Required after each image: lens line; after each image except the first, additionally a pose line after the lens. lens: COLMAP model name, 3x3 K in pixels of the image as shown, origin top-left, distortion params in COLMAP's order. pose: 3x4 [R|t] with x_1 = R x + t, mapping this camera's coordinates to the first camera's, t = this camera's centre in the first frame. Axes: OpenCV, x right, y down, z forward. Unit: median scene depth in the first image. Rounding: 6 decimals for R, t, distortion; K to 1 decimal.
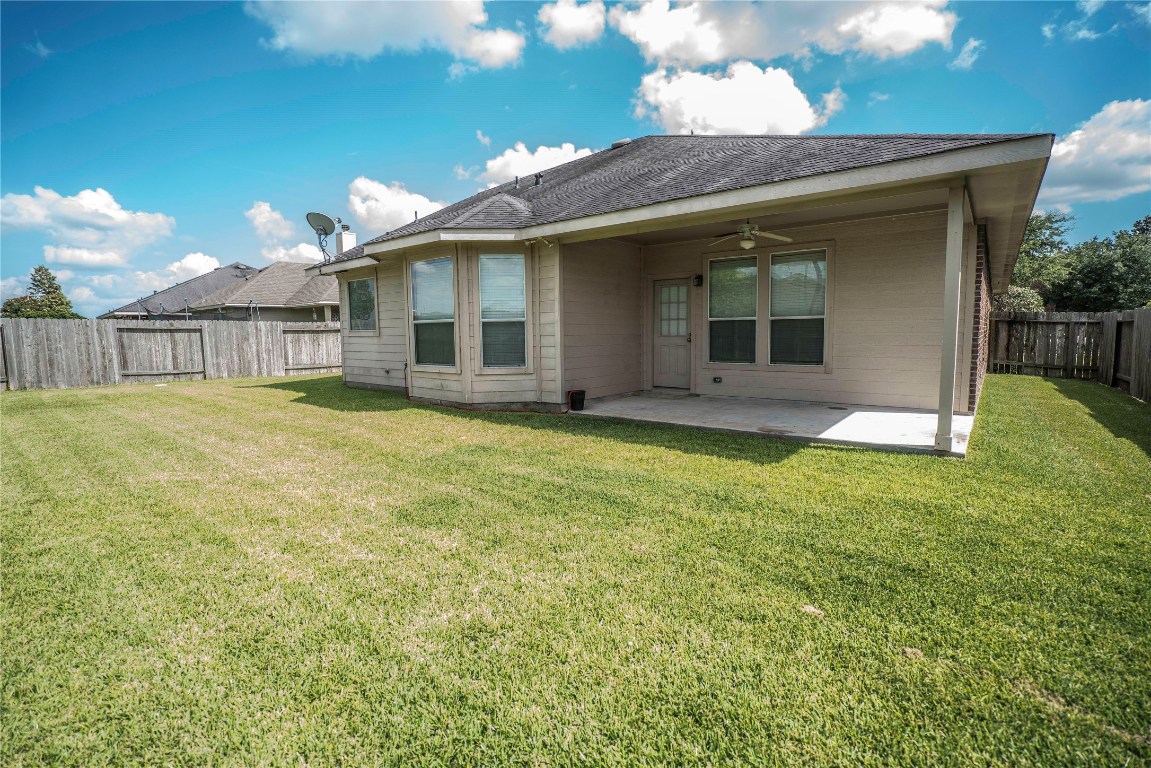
lens RADIAL K [[526.8, 0, 576.1], [0, 526.8, 380.7], [0, 0, 1]] dist [-0.038336, 0.009595]
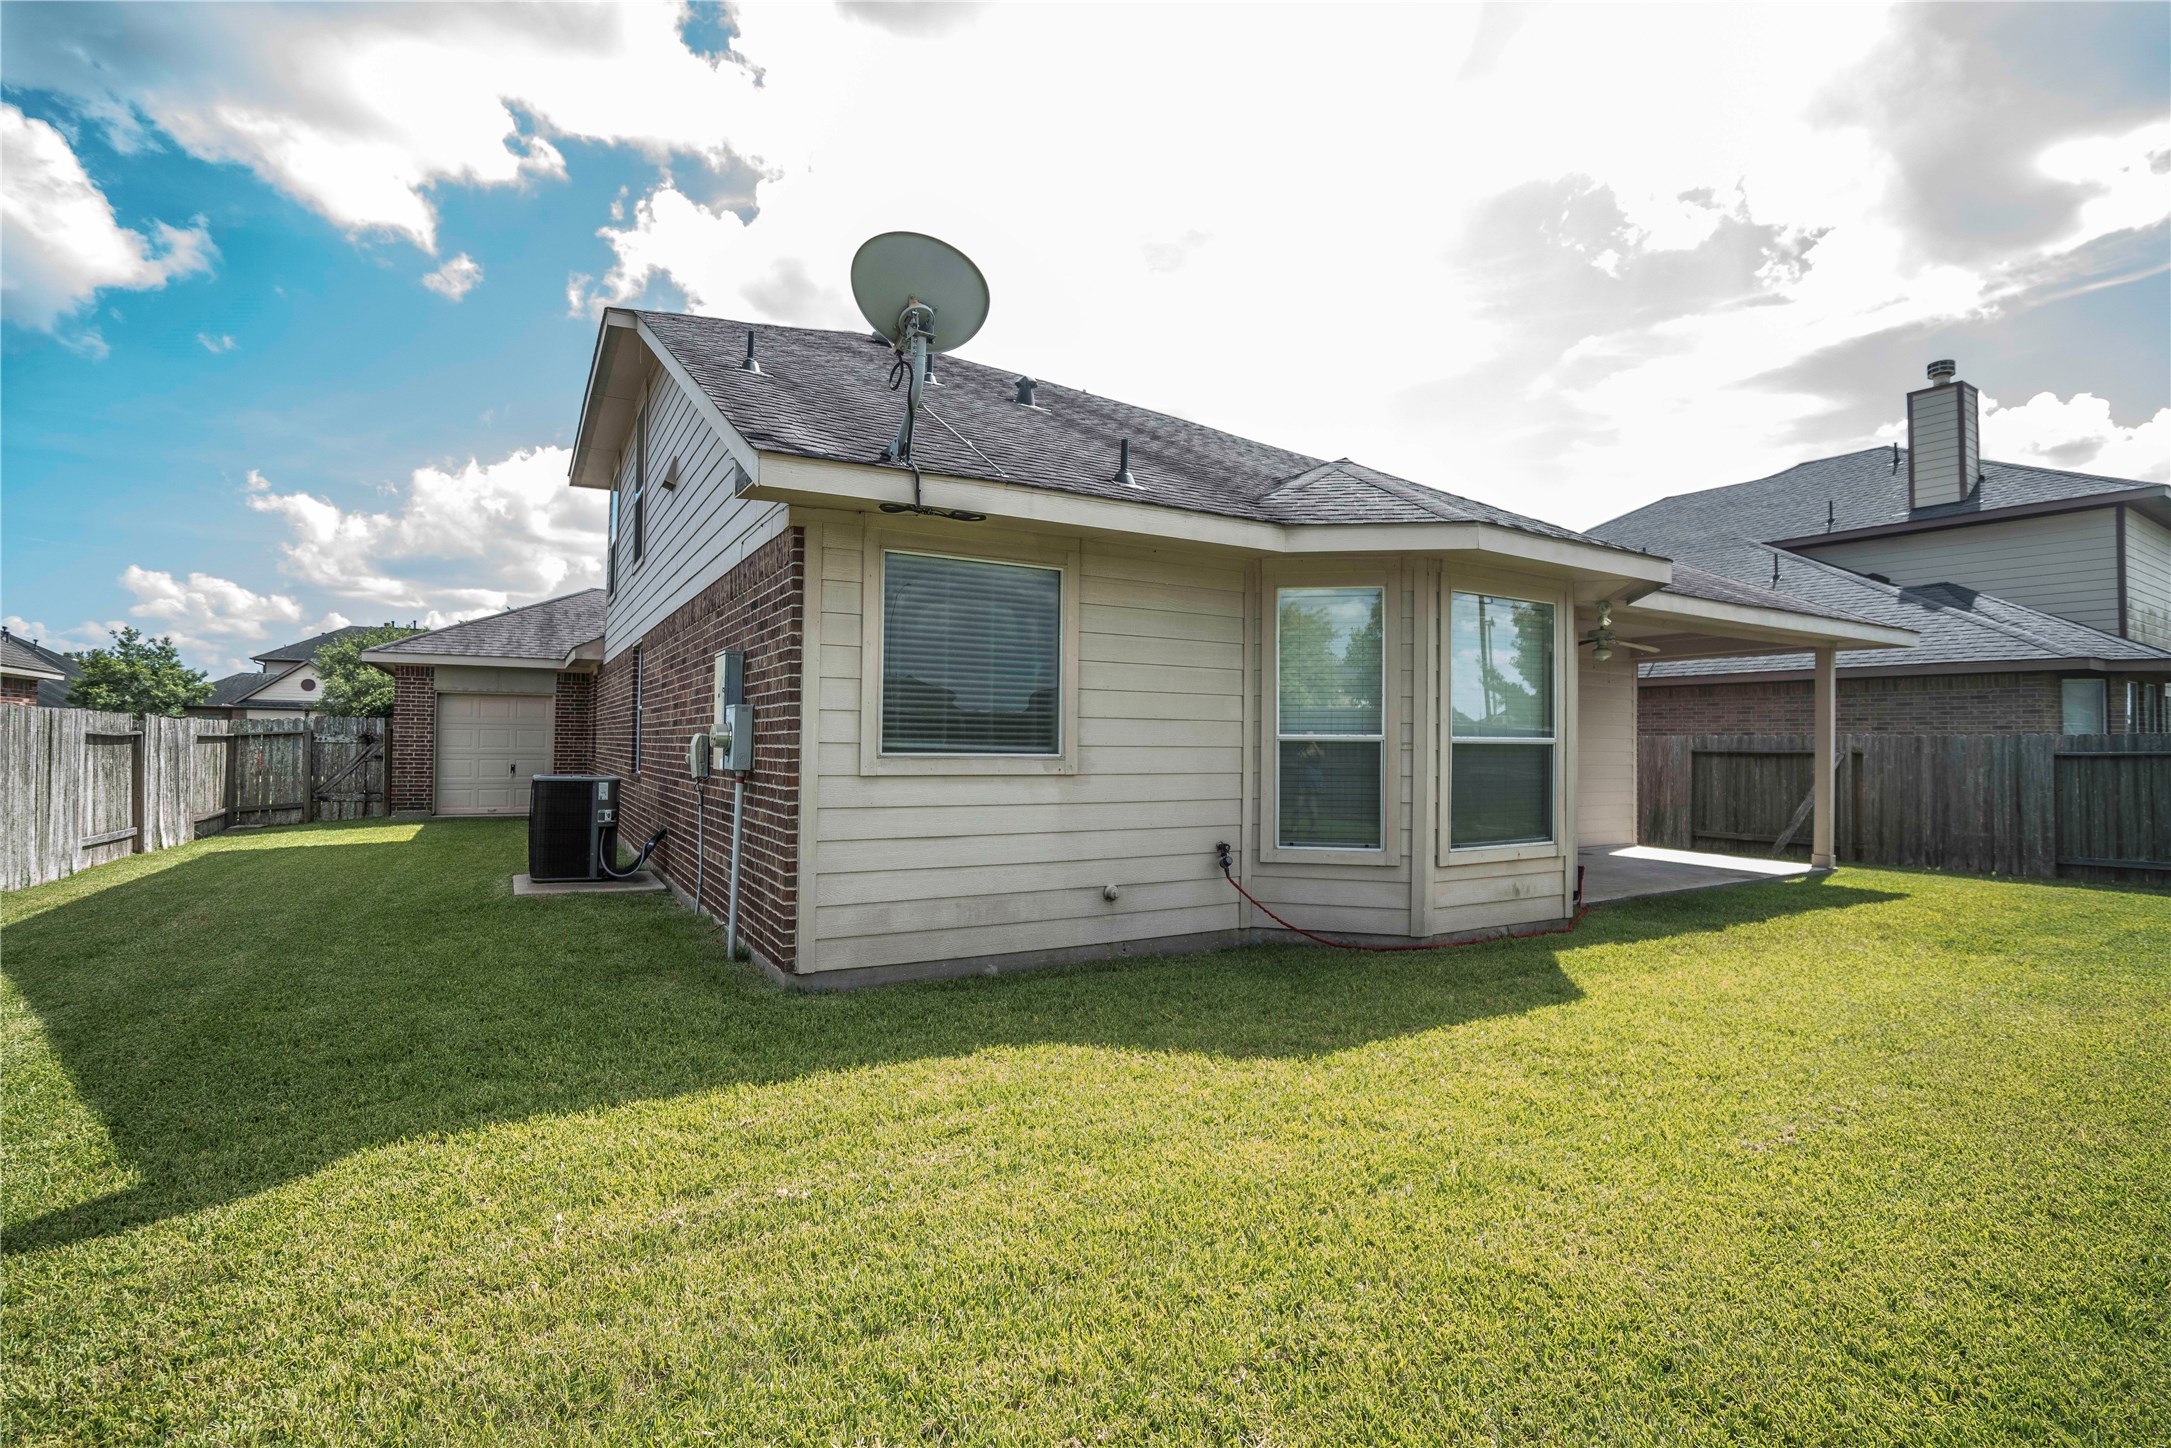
lens RADIAL K [[993.7, 0, 1077.3], [0, 993.7, 736.3], [0, 0, 1]] dist [-0.038336, 0.009595]
pose [[0.362782, 0.026314, 0.931503, -1.031852], [0.077003, 0.995336, -0.058107, -0.087632], [-0.928687, 0.092809, 0.359063, 0.938743]]
